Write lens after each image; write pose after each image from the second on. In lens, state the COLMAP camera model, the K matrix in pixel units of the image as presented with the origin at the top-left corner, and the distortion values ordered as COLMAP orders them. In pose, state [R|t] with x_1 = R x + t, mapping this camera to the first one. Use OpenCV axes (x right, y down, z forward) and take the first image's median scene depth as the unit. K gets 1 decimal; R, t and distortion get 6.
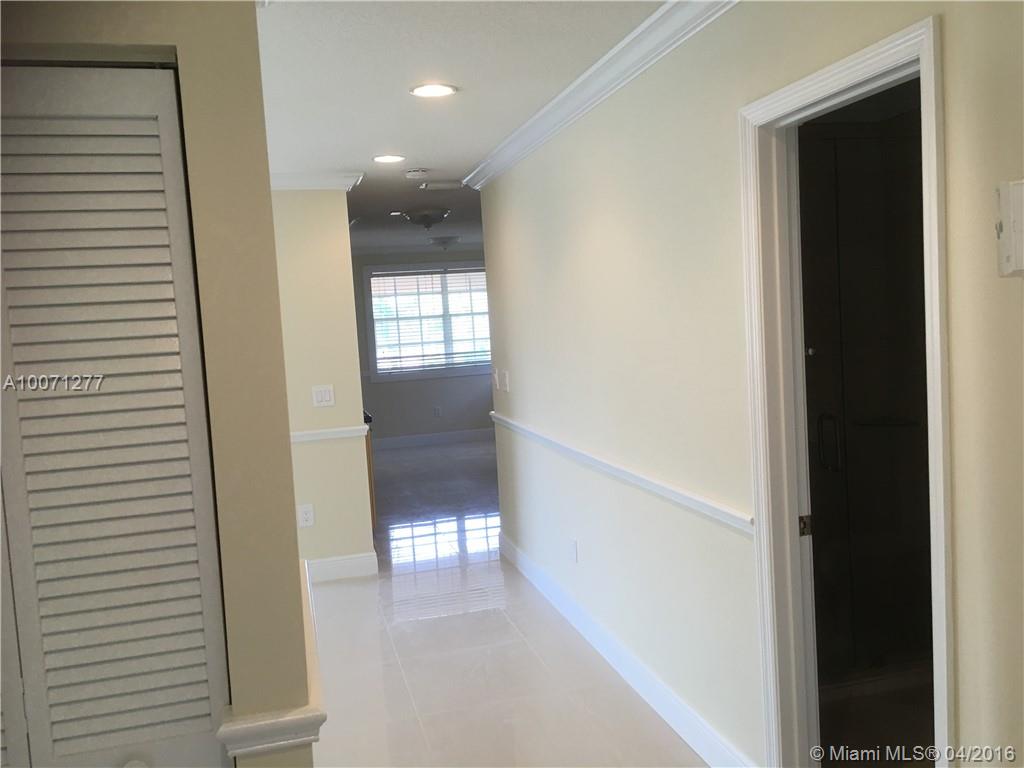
lens RADIAL K [[879.9, 0, 512.0], [0, 879.9, 384.0], [0, 0, 1]] dist [0.047325, -0.008027]
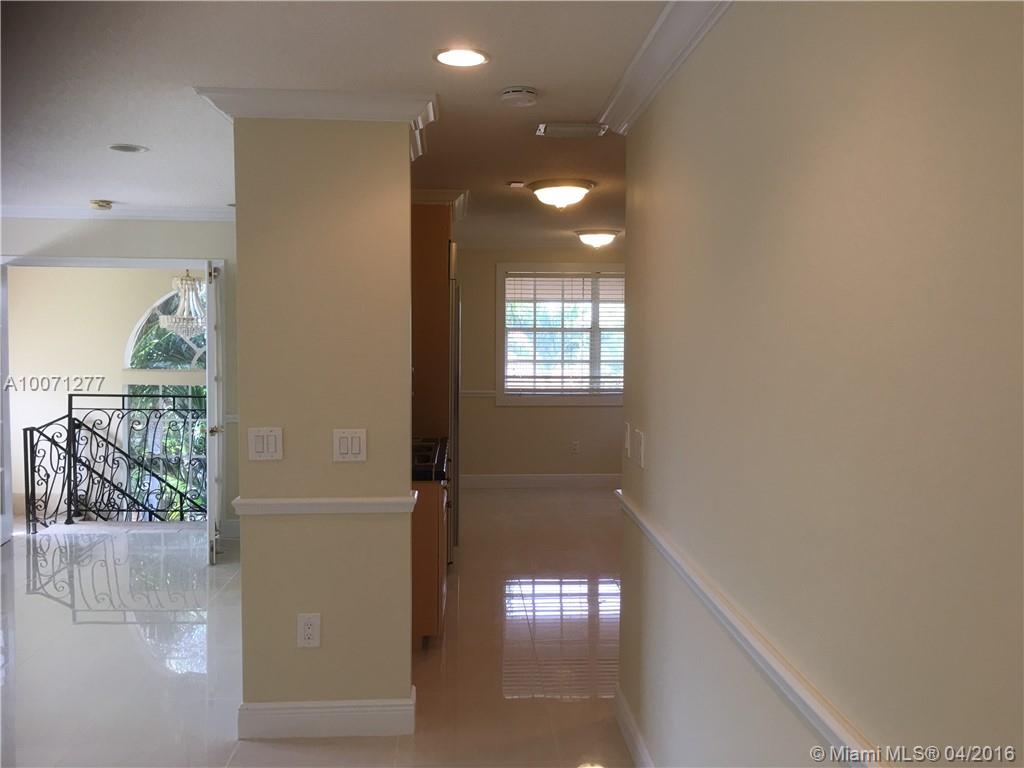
lens RADIAL K [[879.9, 0, 512.0], [0, 879.9, 384.0], [0, 0, 1]] dist [0.047325, -0.008027]
pose [[0.978351, 0.079175, -0.191210, 0.009155], [-0.081503, 0.996664, -0.004329, -0.018587], [0.190229, 0.019820, 0.981540, 0.197194]]
